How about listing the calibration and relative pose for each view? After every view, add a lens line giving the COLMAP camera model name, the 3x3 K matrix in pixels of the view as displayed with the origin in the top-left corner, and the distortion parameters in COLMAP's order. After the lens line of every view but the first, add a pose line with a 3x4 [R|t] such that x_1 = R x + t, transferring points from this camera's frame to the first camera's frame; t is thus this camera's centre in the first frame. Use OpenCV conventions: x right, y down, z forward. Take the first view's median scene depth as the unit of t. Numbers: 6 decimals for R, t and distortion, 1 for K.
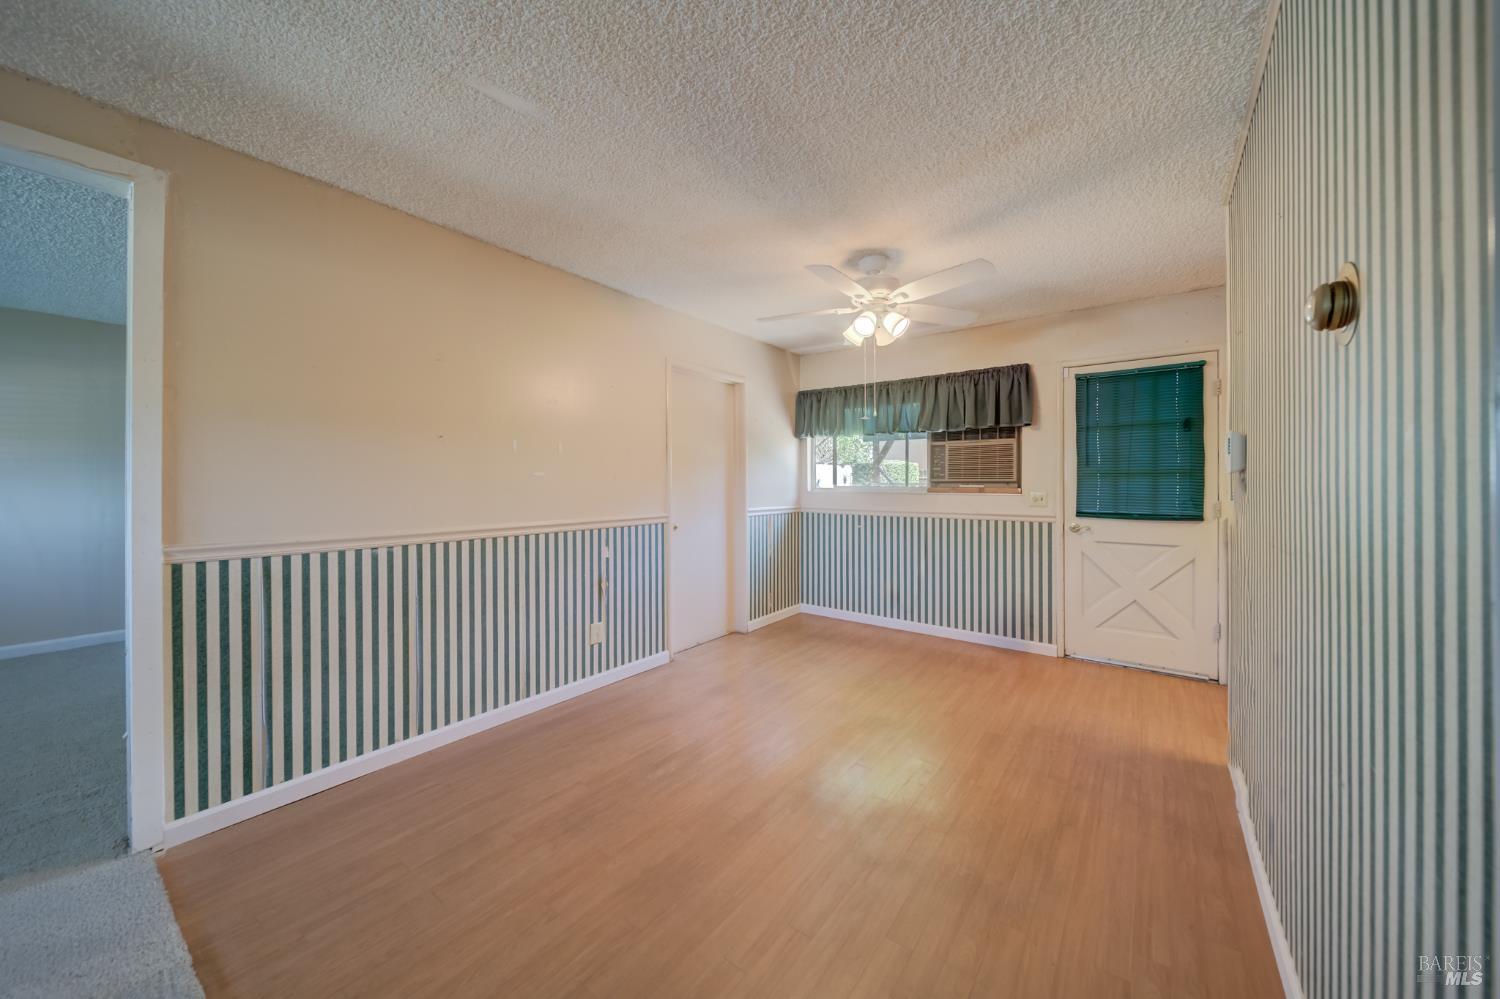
lens RADIAL K [[532.5, 0, 748.8], [0, 532.5, 487.8], [0, 0, 1]] dist [-0.000486, -0.001134]
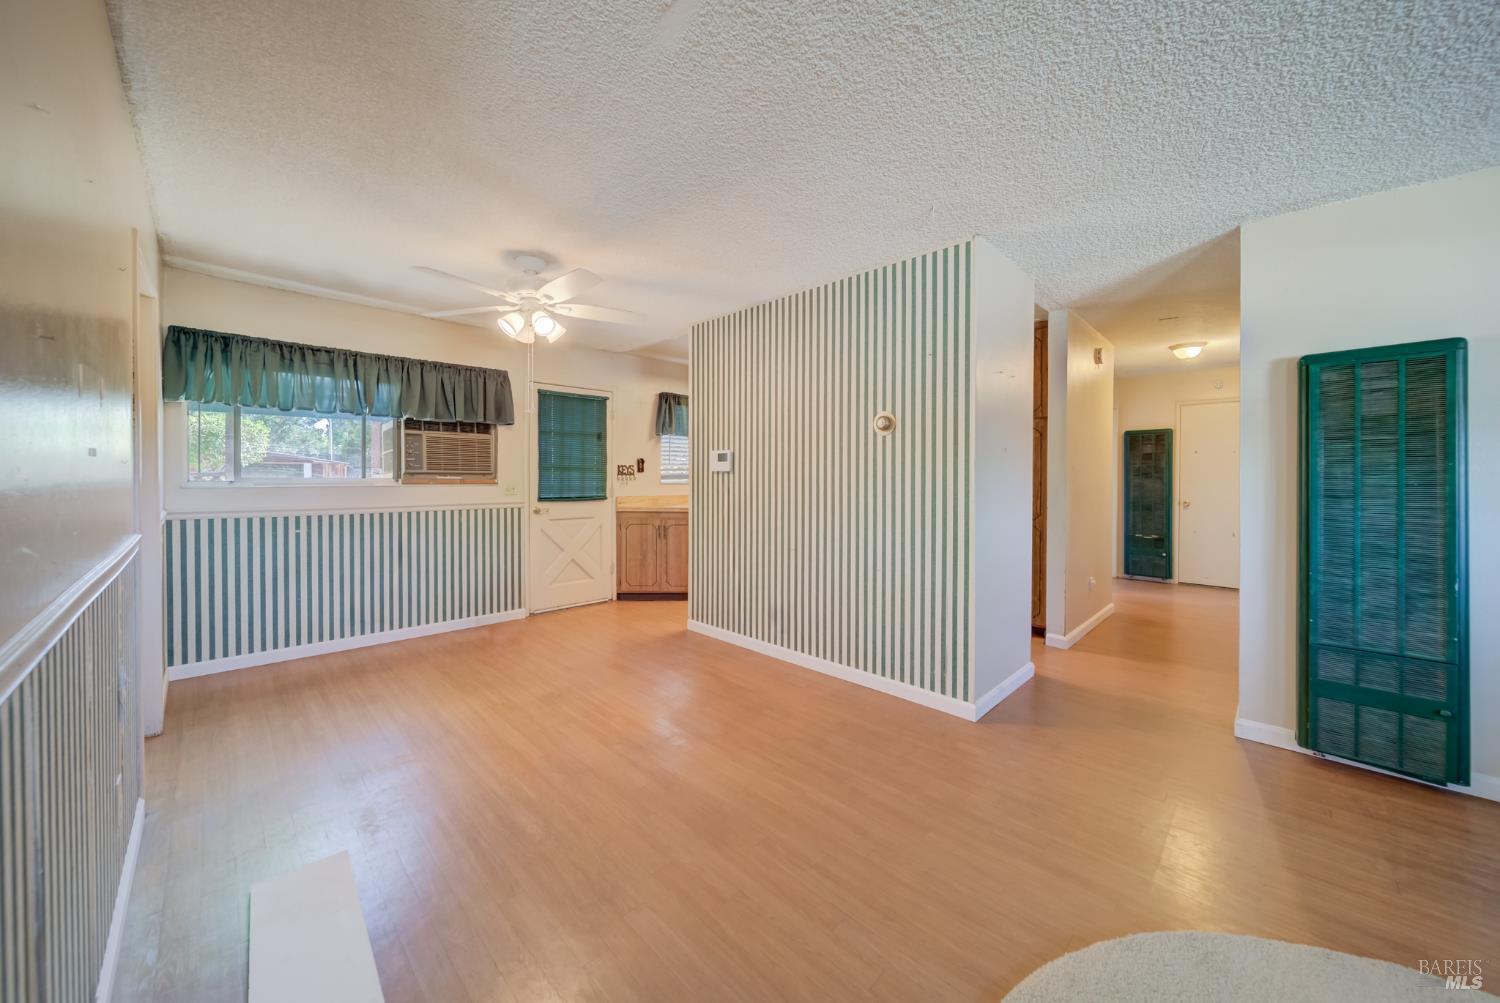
lens RADIAL K [[532.5, 0, 738.3], [0, 532.5, 479.0], [0, 0, 1]] dist [-0.000486, -0.001134]
pose [[0.146757, -0.006356, 0.989152, -0.543109], [0.002772, 0.999978, 0.006015, -0.005127], [-0.989169, 0.001859, 0.146771, 0.331747]]
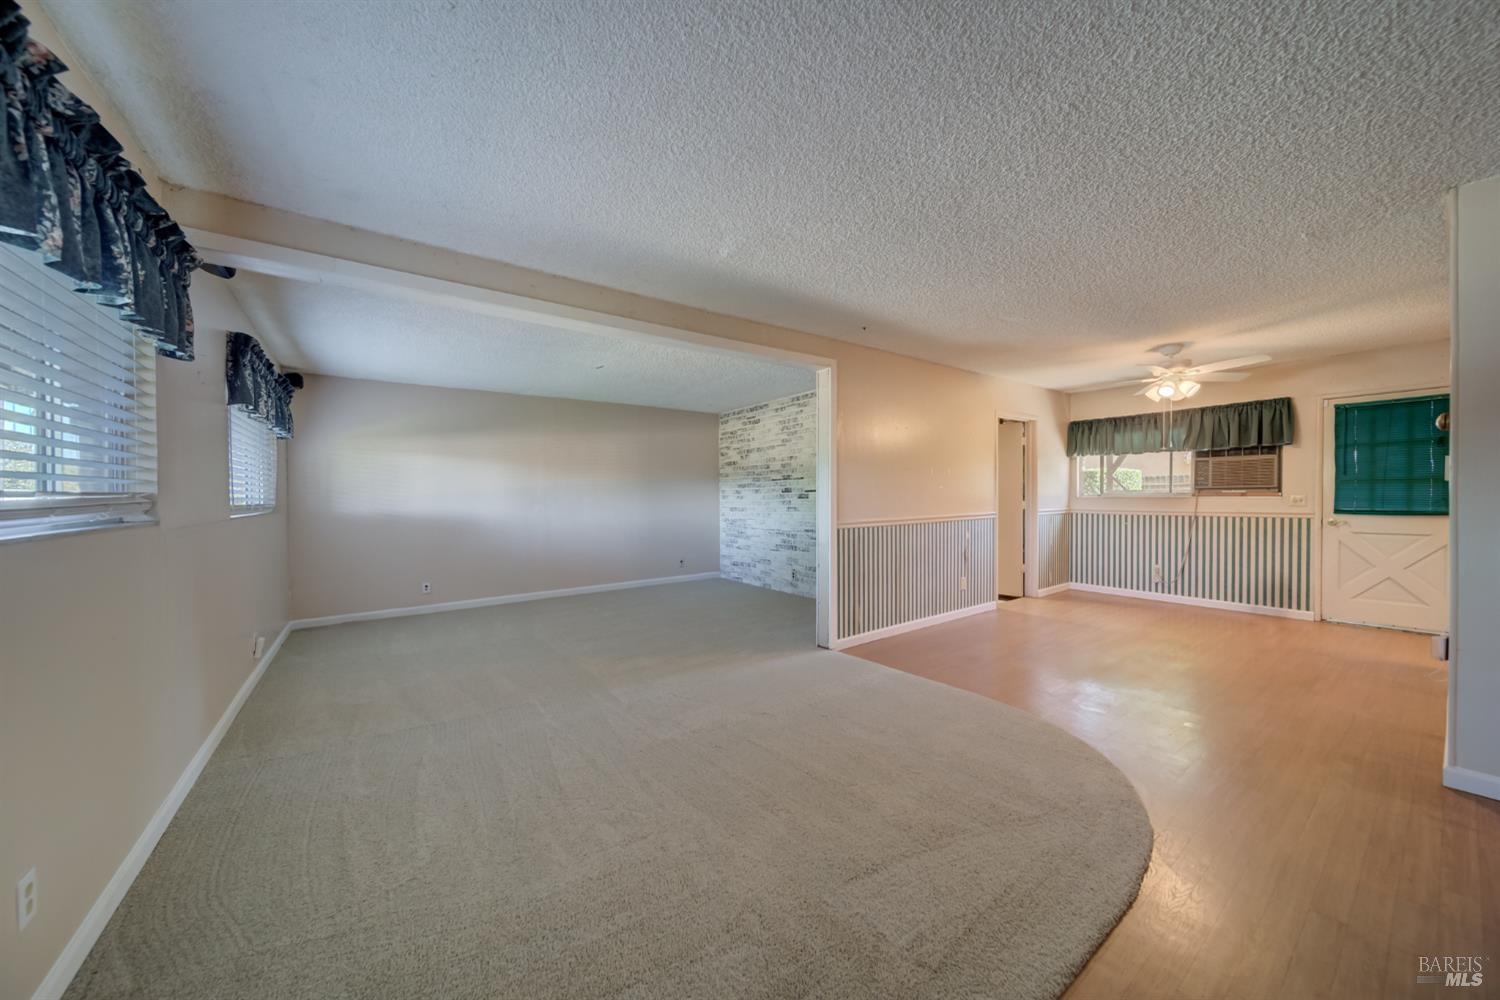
lens RADIAL K [[532.5, 0, 750.8], [0, 532.5, 510.7], [0, 0, 1]] dist [-0.000486, -0.001134]
pose [[0.958802, -0.002745, -0.284064, -0.376219], [0.009636, 0.999692, 0.022867, 0.003178], [0.283913, -0.024662, 0.958533, -0.638209]]
